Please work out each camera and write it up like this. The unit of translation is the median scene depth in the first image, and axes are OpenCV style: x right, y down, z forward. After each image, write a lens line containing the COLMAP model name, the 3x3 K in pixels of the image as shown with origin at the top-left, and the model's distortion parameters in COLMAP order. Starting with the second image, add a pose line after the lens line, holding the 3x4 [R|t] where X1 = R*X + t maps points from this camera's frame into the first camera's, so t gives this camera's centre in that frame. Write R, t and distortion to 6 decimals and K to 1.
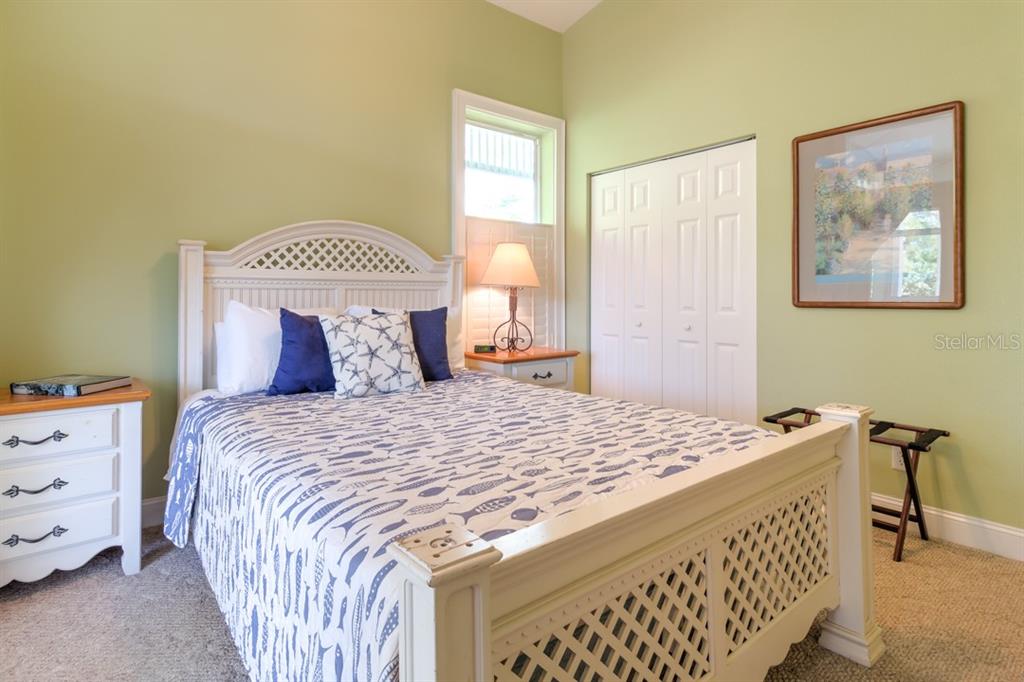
lens RADIAL K [[552.4, 0, 488.6], [0, 552.4, 292.7], [0, 0, 1]] dist [0.000389, 0.000133]
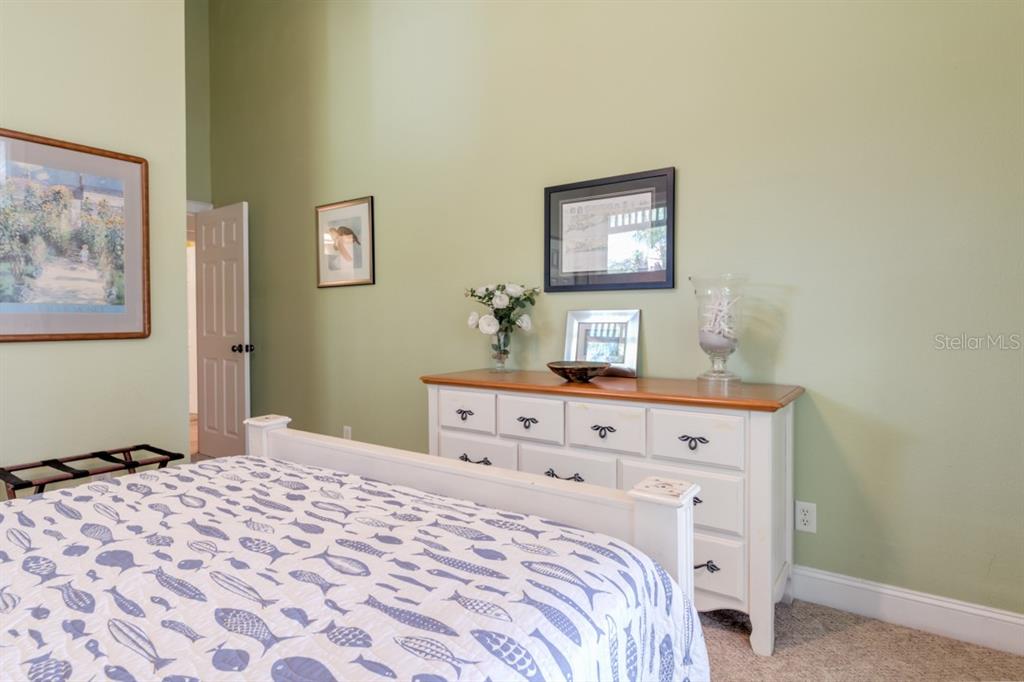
lens RADIAL K [[521.9, 0, 510.4], [0, 521.9, 335.6], [0, 0, 1]] dist [-0.000747, -0.000010]
pose [[-0.293956, -0.020278, 0.955604, -0.398644], [-0.000233, 0.999776, 0.021144, 0.000908], [-0.955819, 0.005992, -0.293895, 0.544559]]
